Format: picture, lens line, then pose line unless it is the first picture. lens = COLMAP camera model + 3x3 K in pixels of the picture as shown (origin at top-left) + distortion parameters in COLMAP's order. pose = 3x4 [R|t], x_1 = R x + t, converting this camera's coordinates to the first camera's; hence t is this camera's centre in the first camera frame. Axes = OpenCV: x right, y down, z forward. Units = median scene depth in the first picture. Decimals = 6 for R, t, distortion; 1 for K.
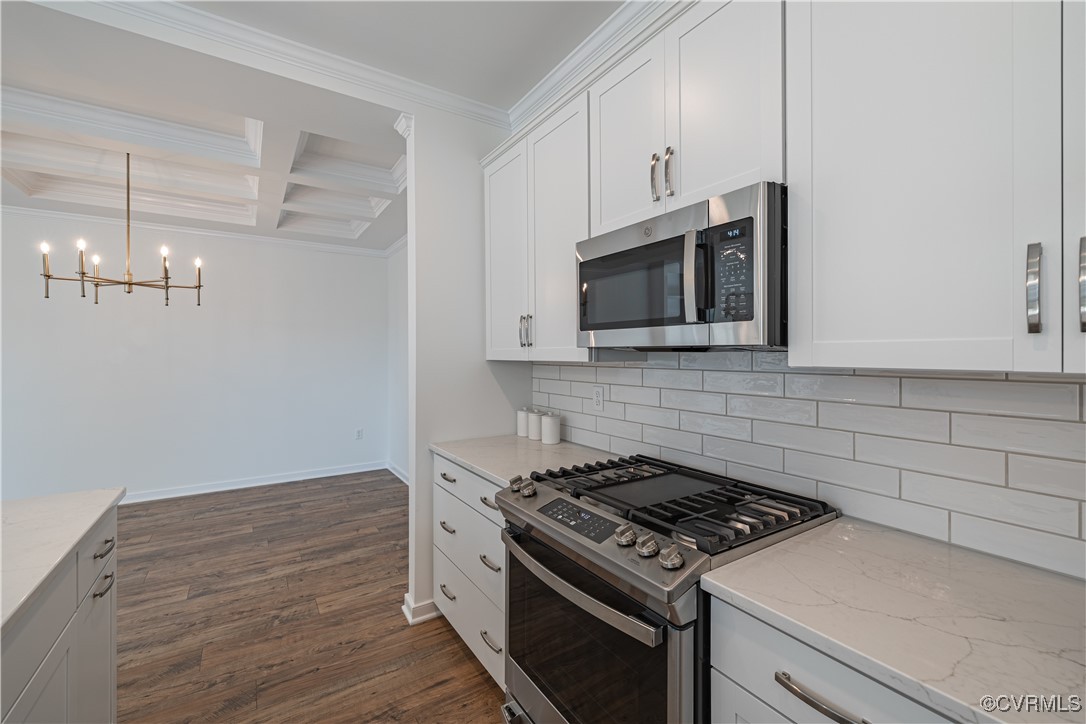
lens RADIAL K [[456.3, 0, 546.2], [0, 456.3, 353.0], [0, 0, 1]] dist [0.003197, -0.000905]
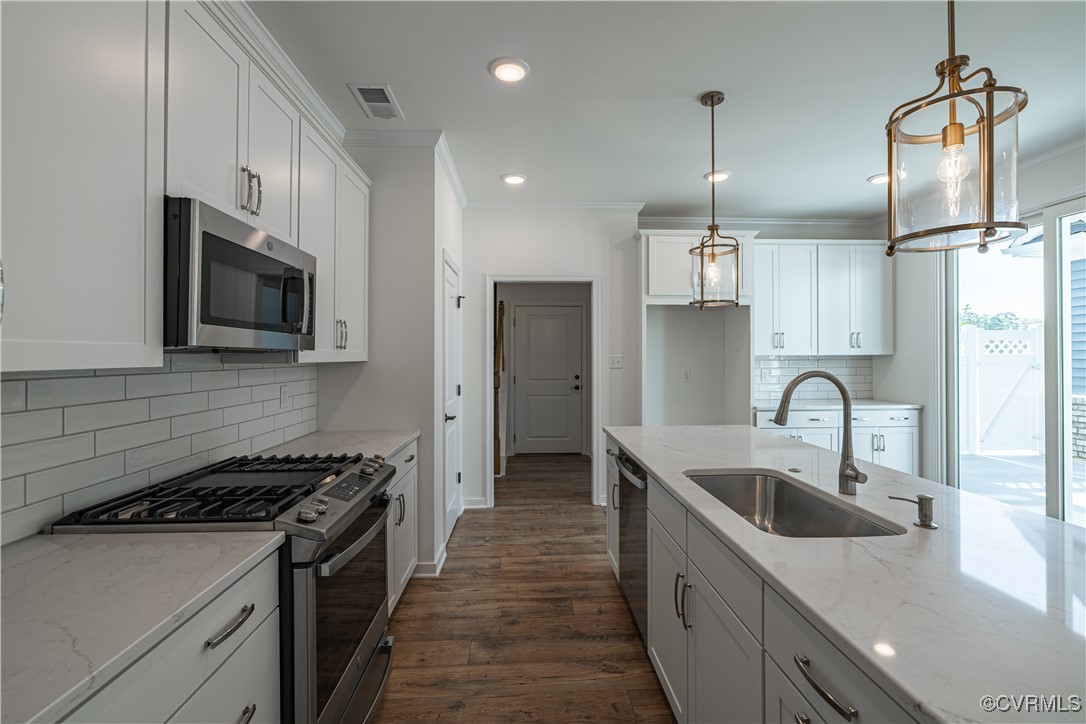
lens RADIAL K [[487.3, 0, 548.6], [0, 487.3, 352.8], [0, 0, 1]] dist [-0.002455, -0.000147]
pose [[-0.868919, 0.008928, 0.494874, -0.739735], [0.005382, 0.999949, -0.008591, 0.007828], [-0.494926, -0.004801, -0.868922, 1.301510]]
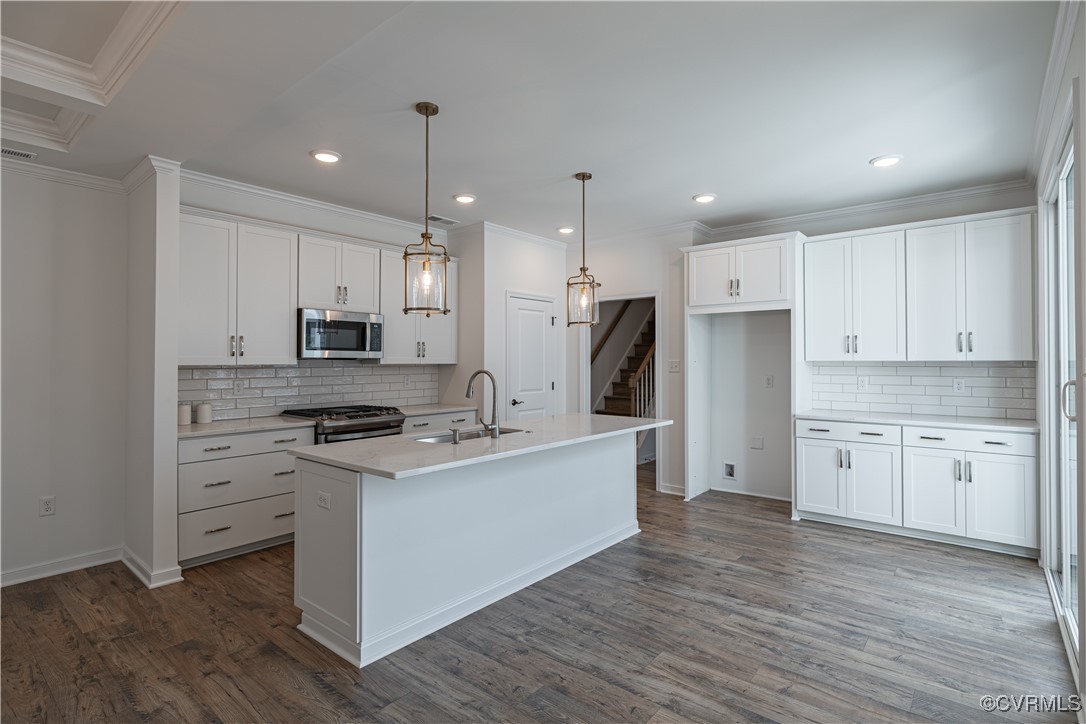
lens RADIAL K [[534.3, 0, 539.3], [0, 534.3, 362.6], [0, 0, 1]] dist [-0.004548, -0.000624]
pose [[-0.288673, -0.000576, 0.957427, -2.455614], [0.000865, 0.999999, 0.000862, 0.010265], [-0.957427, 0.001077, -0.288673, 0.621761]]
